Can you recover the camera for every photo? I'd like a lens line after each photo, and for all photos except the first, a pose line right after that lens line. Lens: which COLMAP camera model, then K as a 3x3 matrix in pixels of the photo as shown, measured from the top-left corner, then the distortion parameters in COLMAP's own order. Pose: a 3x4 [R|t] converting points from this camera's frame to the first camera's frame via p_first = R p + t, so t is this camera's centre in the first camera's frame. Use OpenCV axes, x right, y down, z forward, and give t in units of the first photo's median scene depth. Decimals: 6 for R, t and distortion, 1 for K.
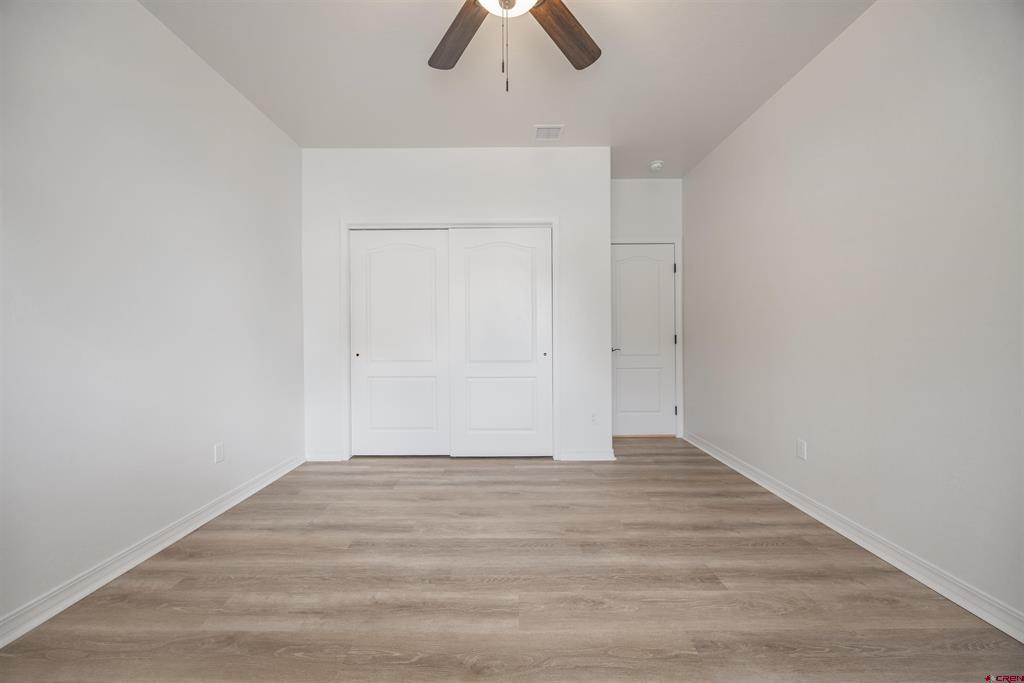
lens RADIAL K [[386.4, 0, 510.1], [0, 386.4, 338.1], [0, 0, 1]] dist [-0.002973, -0.000314]
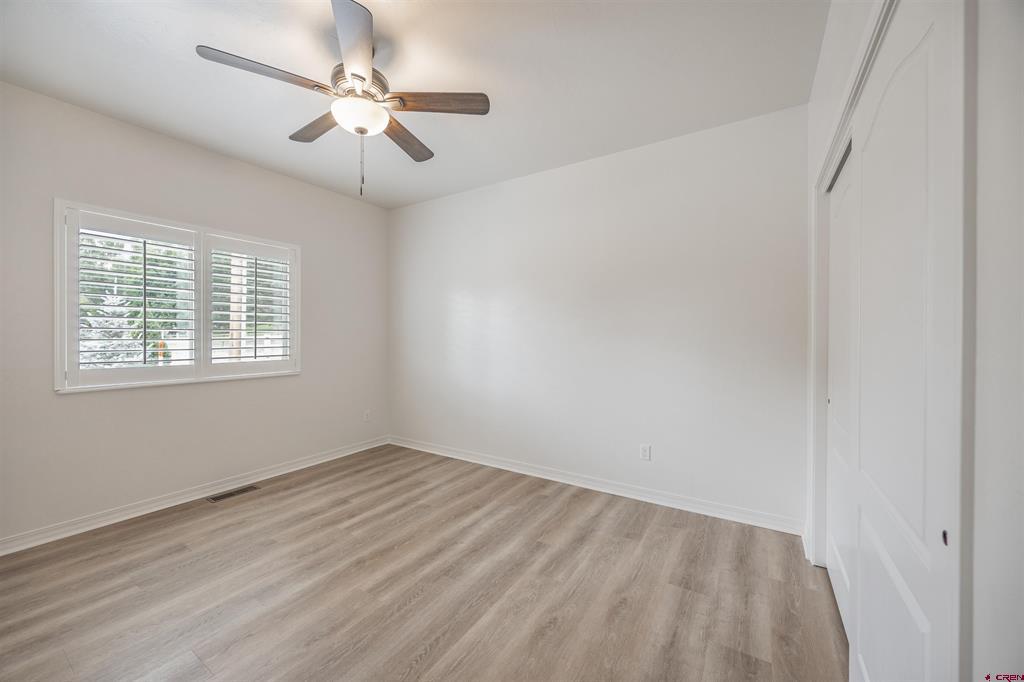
lens RADIAL K [[386.4, 0, 510.1], [0, 386.4, 337.6], [0, 0, 1]] dist [-0.002973, -0.000314]
pose [[-0.541635, 0.005678, -0.840594, 0.591722], [-0.002520, 0.999962, 0.008379, -0.091644], [0.840610, 0.006657, -0.541600, 1.482510]]
